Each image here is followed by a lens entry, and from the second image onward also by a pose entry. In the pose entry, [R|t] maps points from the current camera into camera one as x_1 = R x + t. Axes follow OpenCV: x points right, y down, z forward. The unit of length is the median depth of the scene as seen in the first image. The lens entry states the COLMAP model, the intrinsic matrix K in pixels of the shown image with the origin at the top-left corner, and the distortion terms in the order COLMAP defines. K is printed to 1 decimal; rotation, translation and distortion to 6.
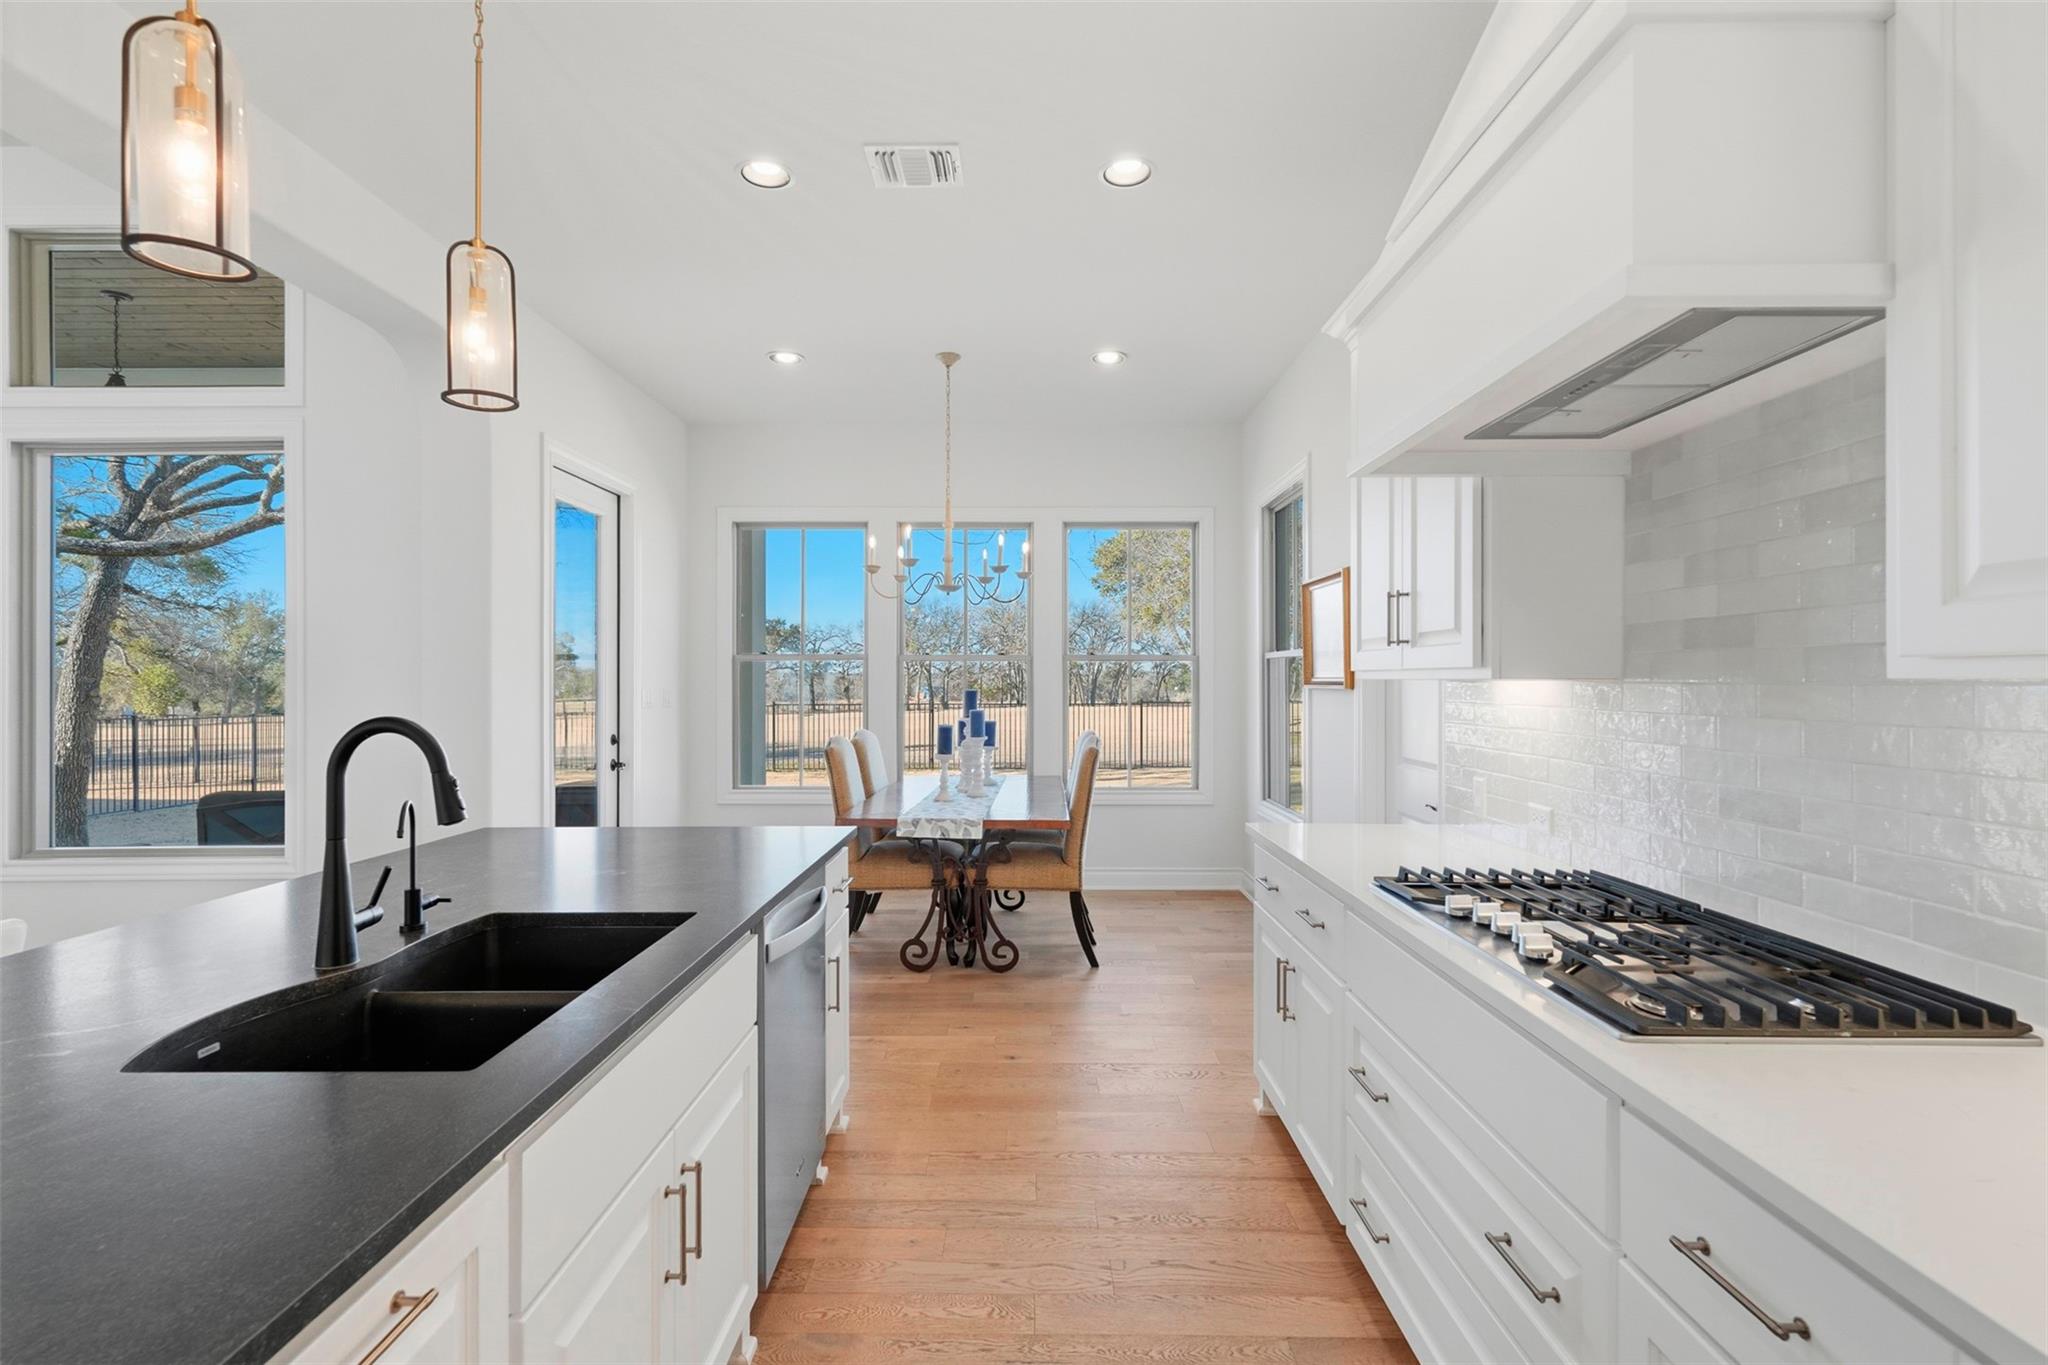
lens RADIAL K [[955.3, 0, 1021.1], [0, 955.3, 678.3], [0, 0, 1]] dist [-0.000668, -0.000161]
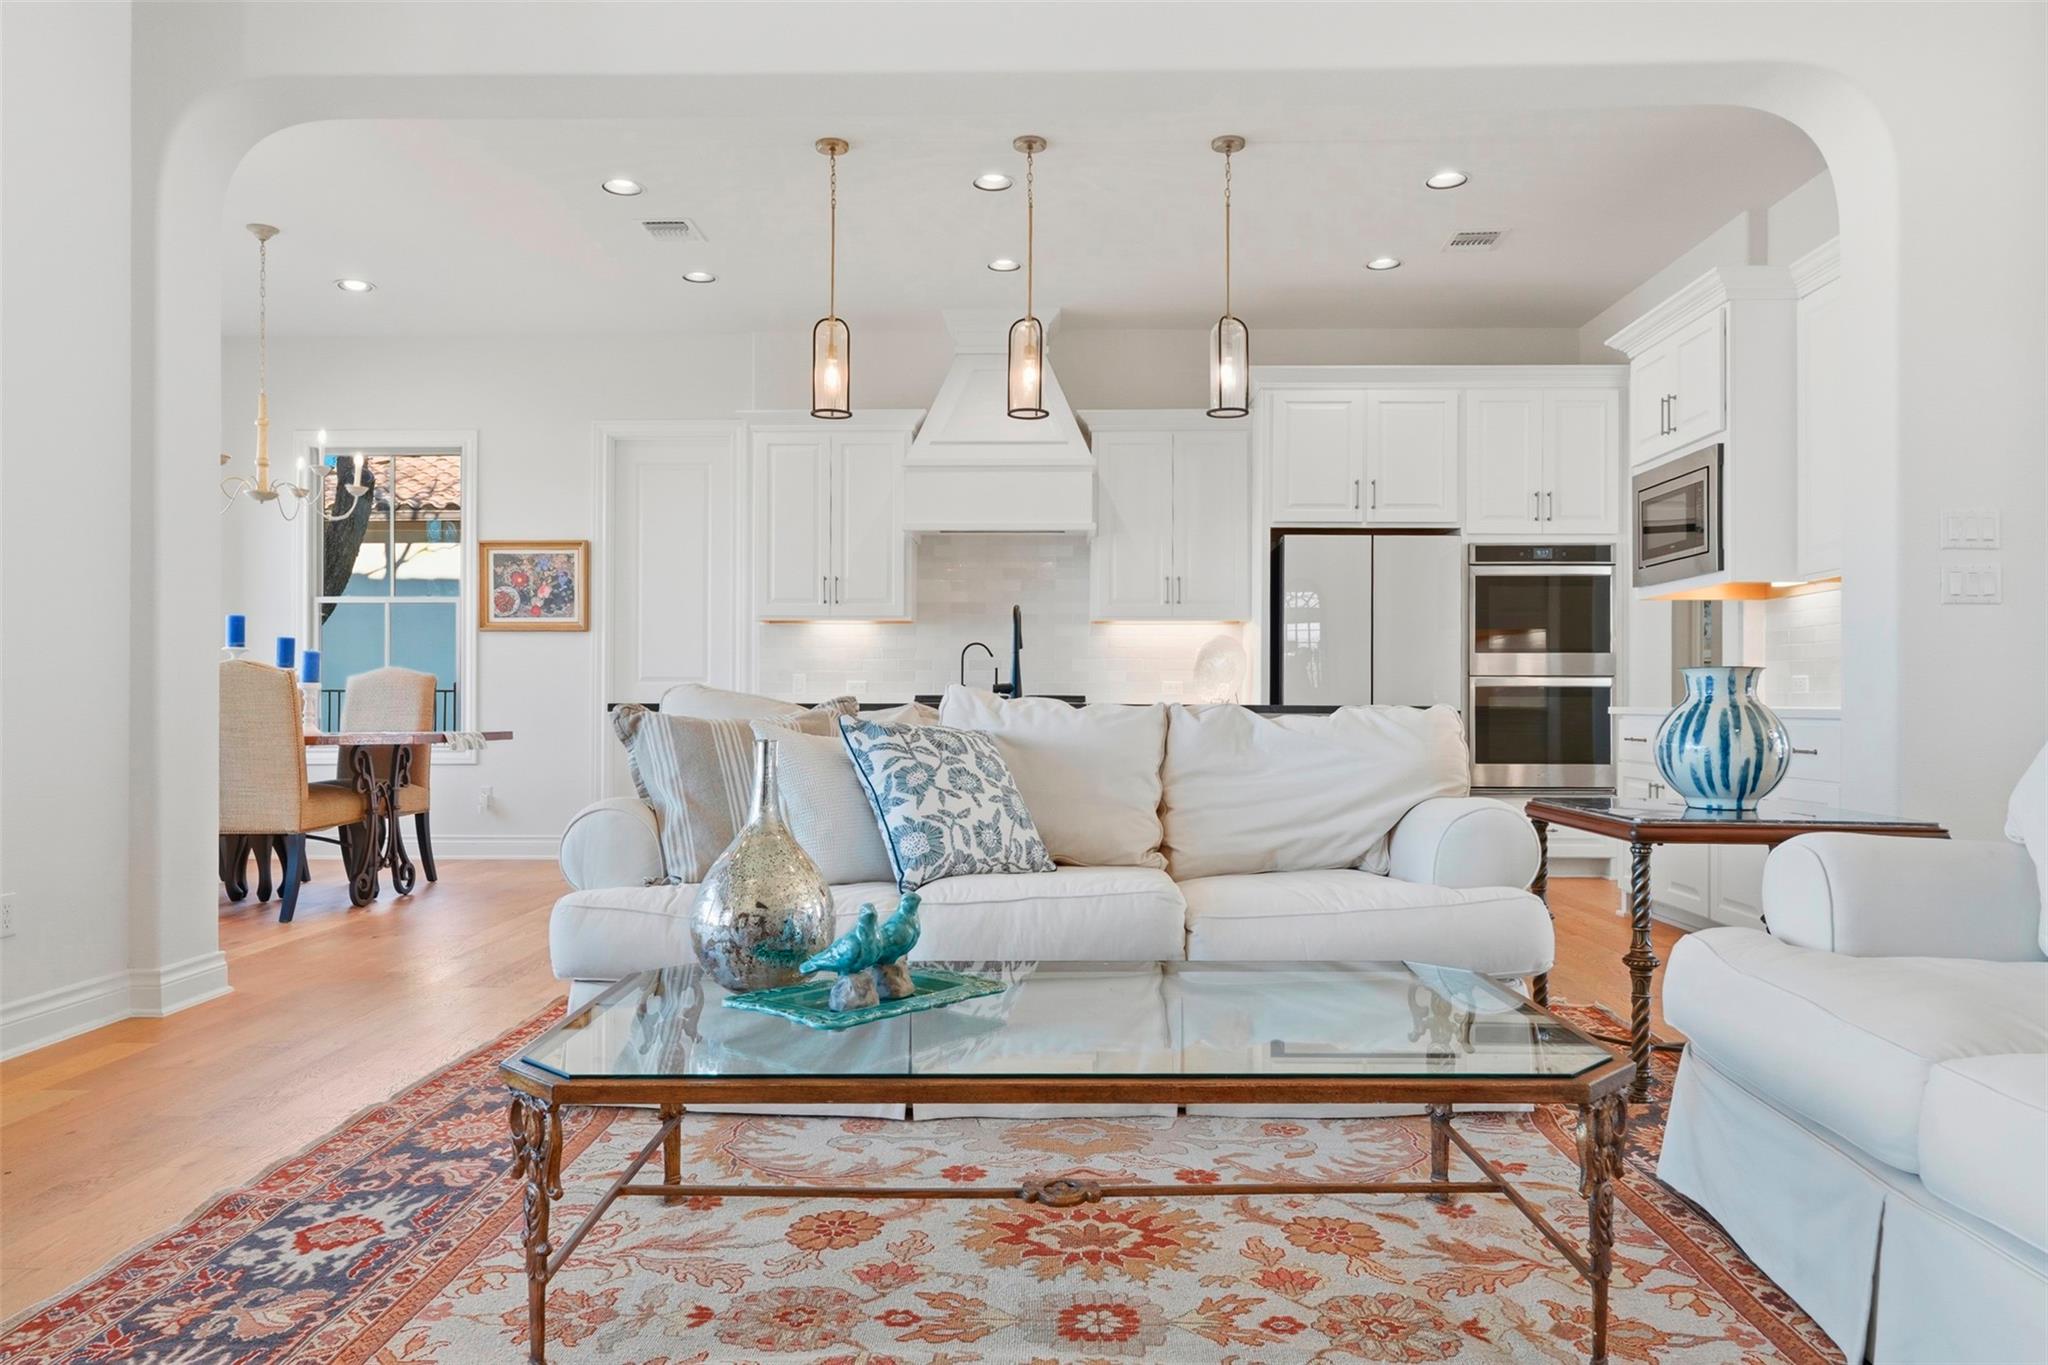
lens RADIAL K [[1387.4, 0, 1024.7], [0, 1387.4, 688.3], [0, 0, 1]] dist [-0.003307, -0.000725]
pose [[0.005415, 0.011466, 0.999920, -1.464935], [-0.001825, 0.999933, -0.011456, 0.103372], [-0.999984, -0.001763, 0.005436, 0.330428]]
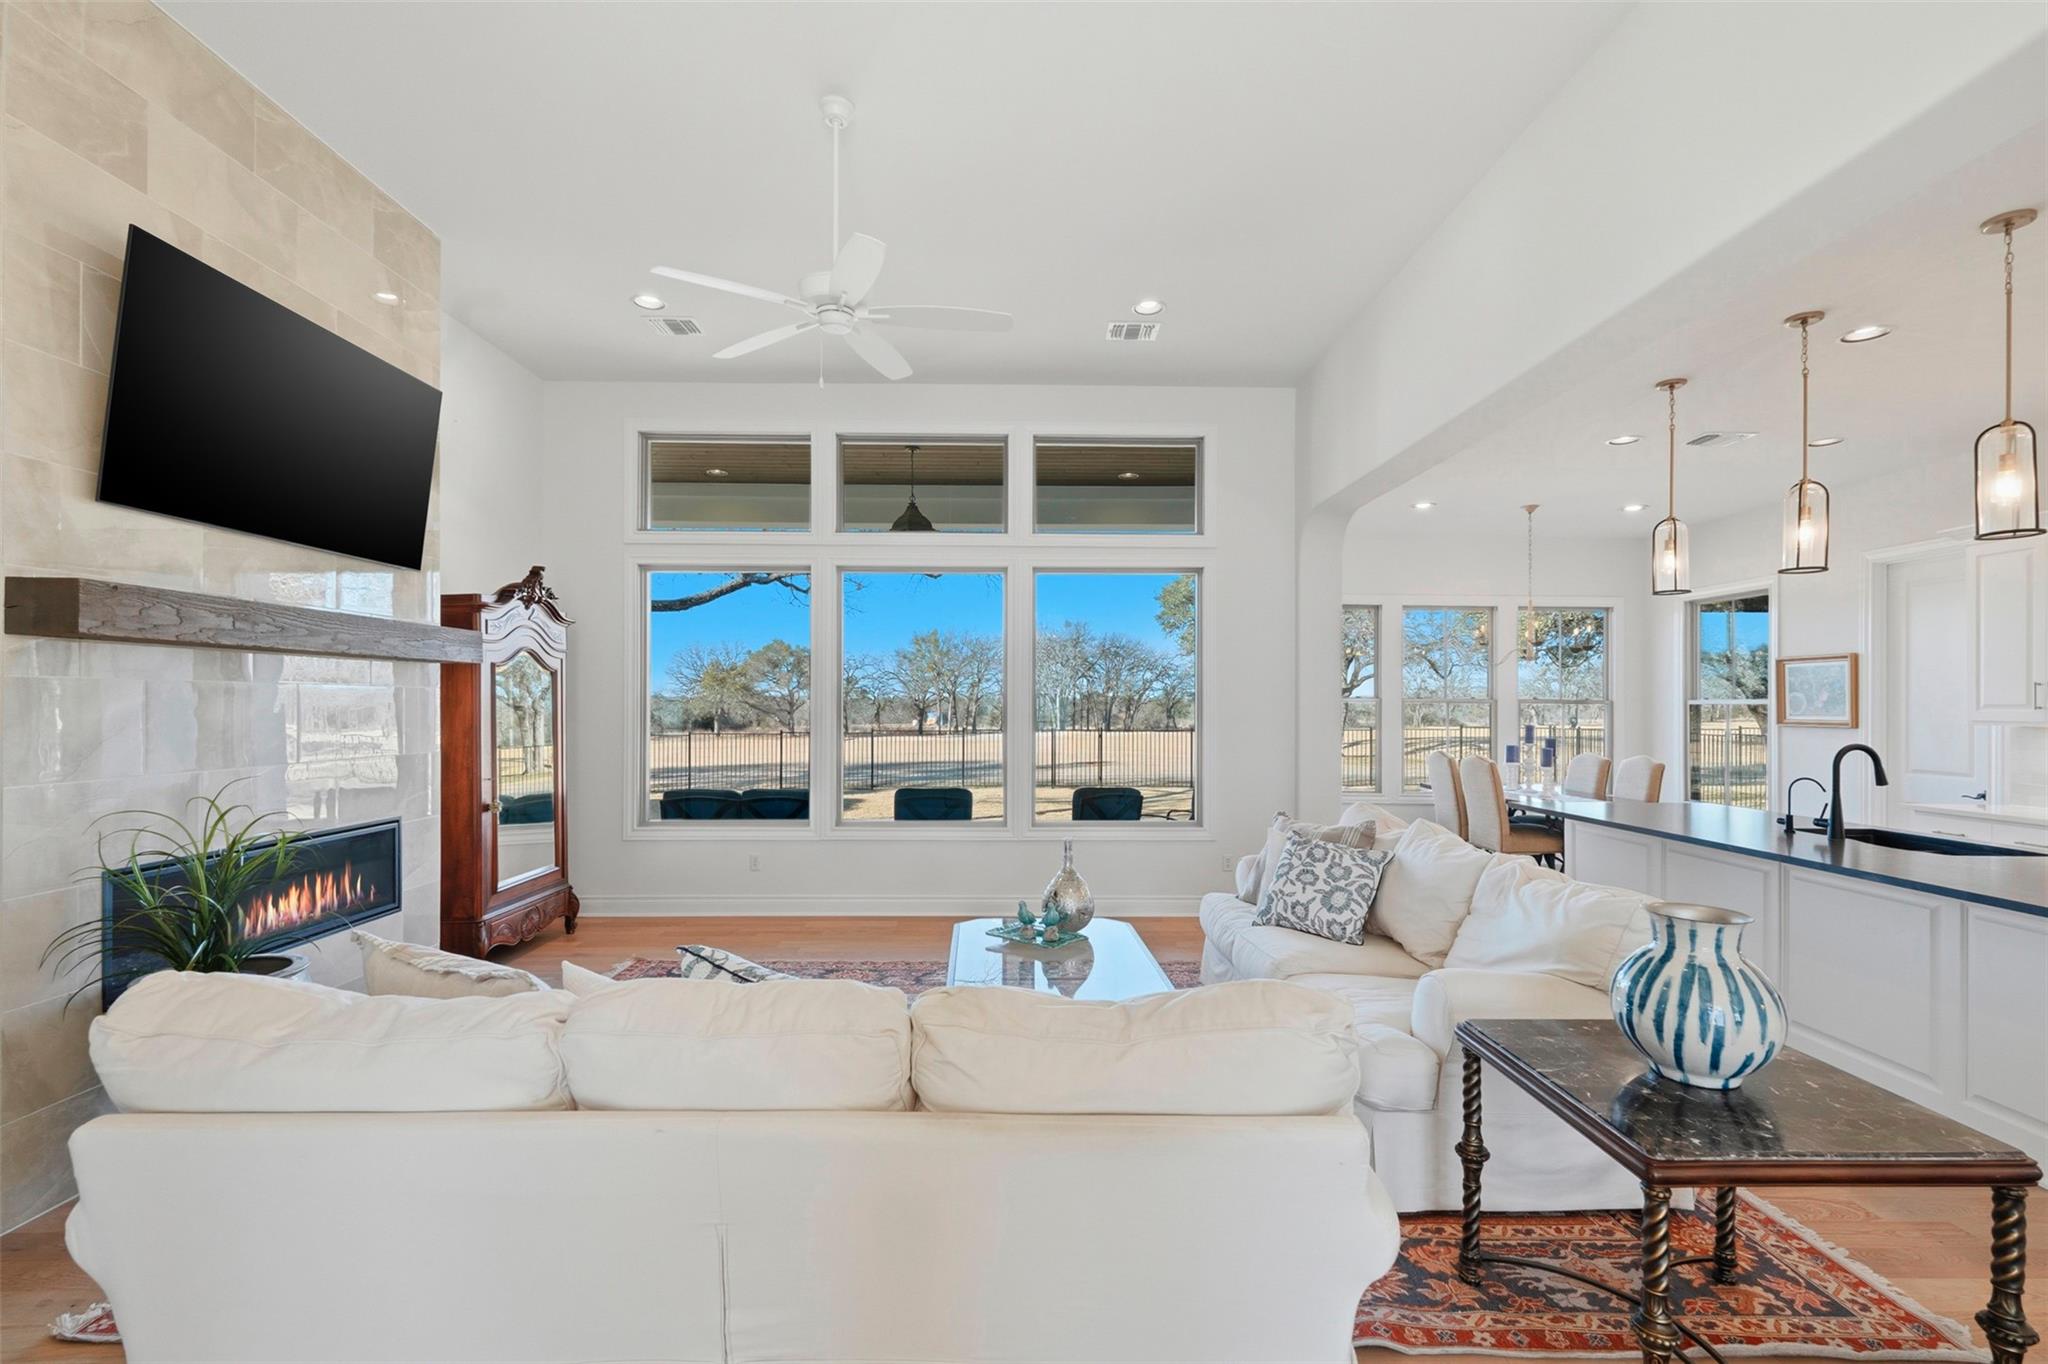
lens RADIAL K [[909.7, 0, 1022.9], [0, 909.7, 696.3], [0, 0, 1]] dist [0.000310, -0.000072]
pose [[0.999599, 0.008507, 0.027000, -1.022823], [-0.008271, 0.999927, -0.008807, -0.015801], [-0.027073, 0.008581, 0.999597, -0.480444]]
